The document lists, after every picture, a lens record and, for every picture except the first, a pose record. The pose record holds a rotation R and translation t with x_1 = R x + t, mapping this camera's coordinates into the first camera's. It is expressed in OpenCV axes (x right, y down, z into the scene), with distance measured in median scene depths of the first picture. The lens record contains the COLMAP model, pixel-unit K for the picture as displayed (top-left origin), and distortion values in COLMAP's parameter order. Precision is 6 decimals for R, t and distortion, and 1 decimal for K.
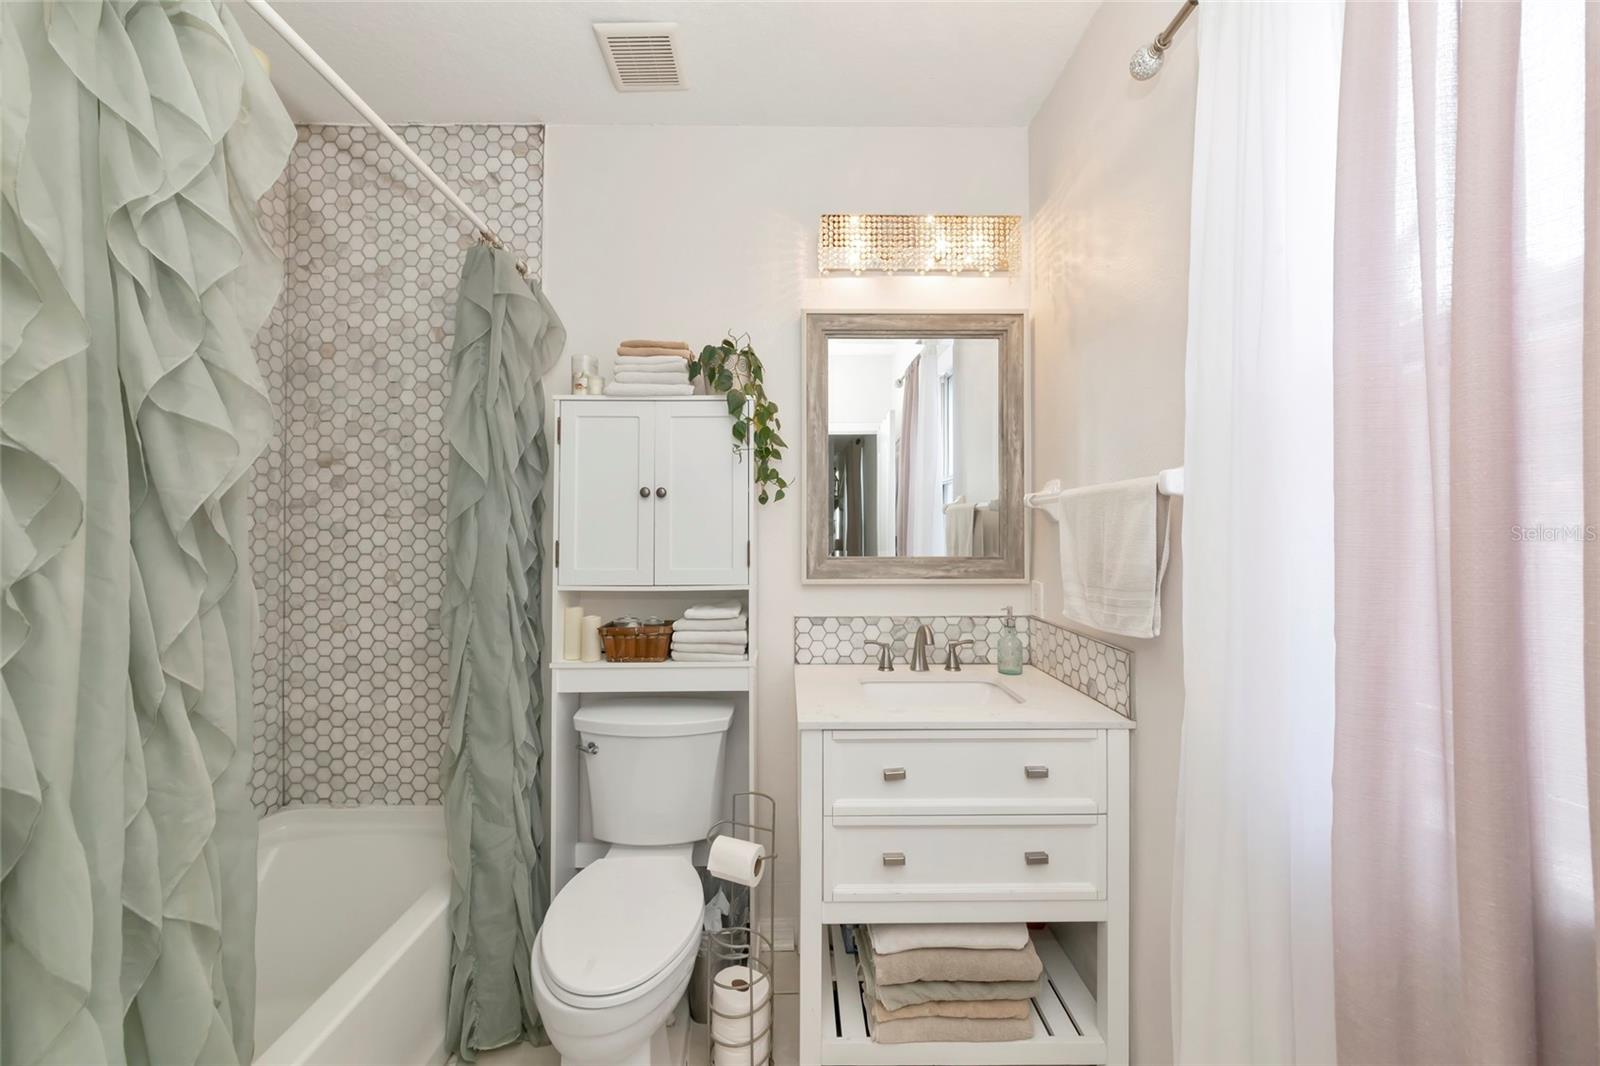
lens RADIAL K [[563.0, 0, 811.1], [0, 563.0, 553.3], [0, 0, 1]] dist [-0.001870, -0.000094]
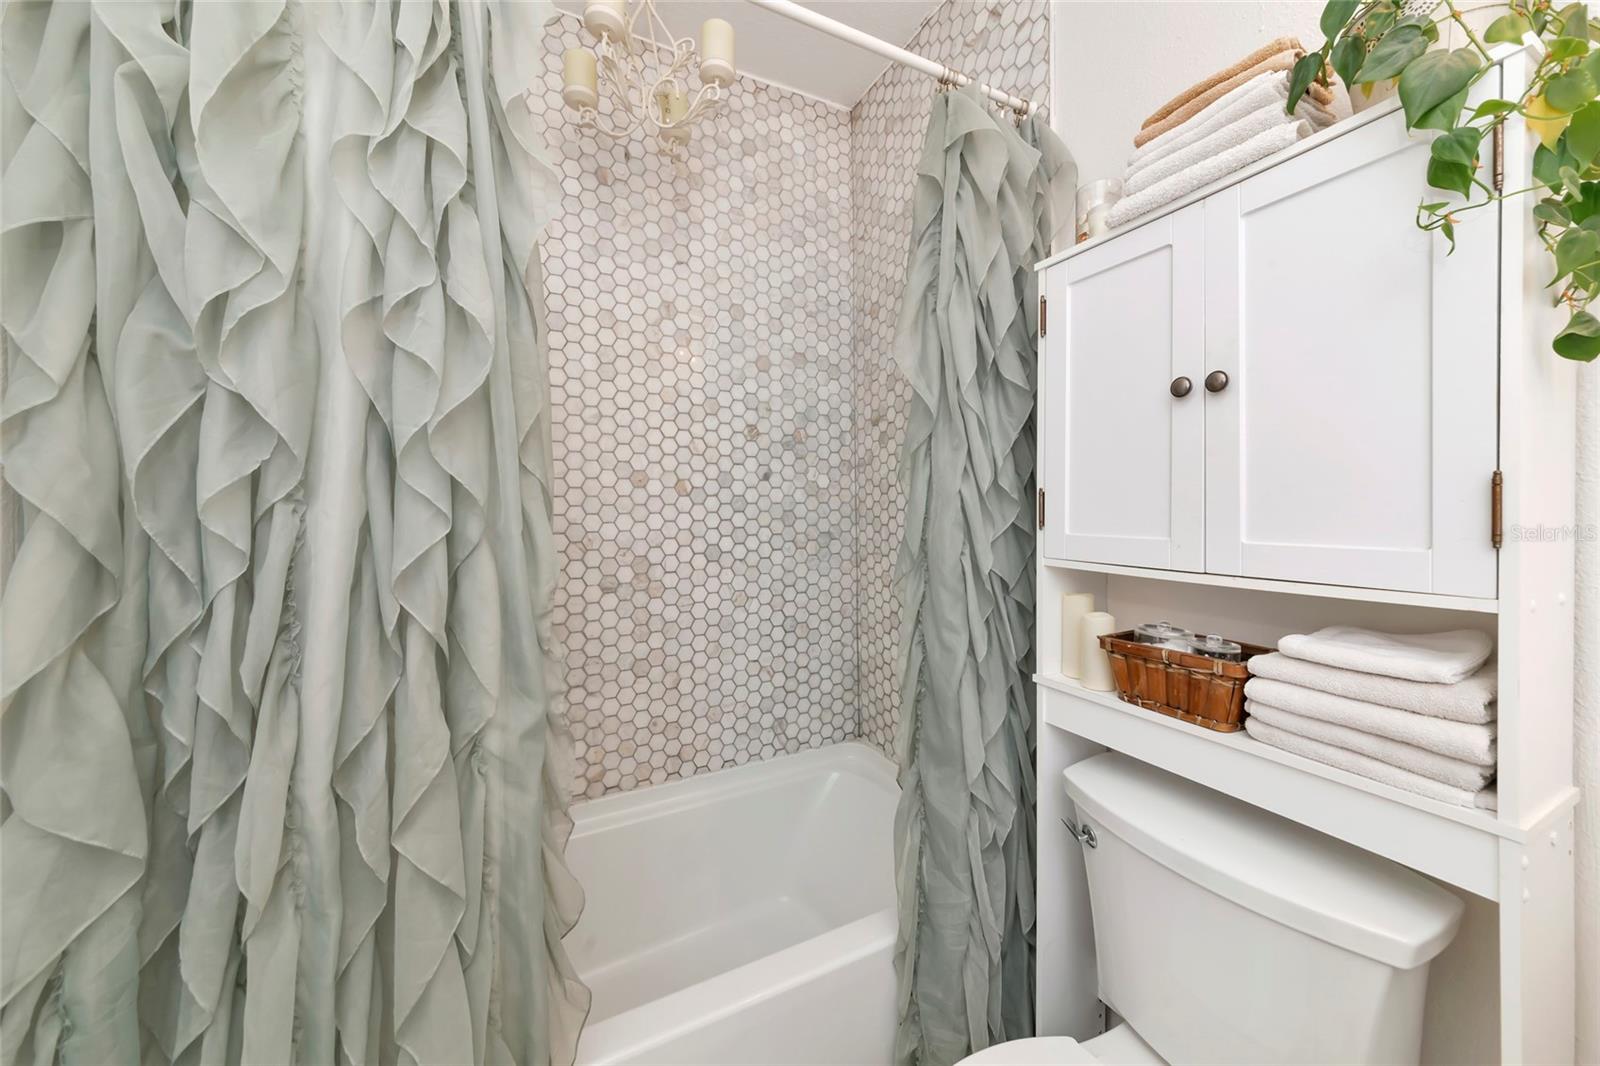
lens RADIAL K [[567.6, 0, 795.9], [0, 567.6, 513.5], [0, 0, 1]] dist [-0.001465, -0.000364]
pose [[0.410479, 0.008775, -0.911828, 0.028092], [-0.012354, 0.999915, 0.004062, 0.006606], [0.911787, 0.009597, 0.410552, 0.458290]]
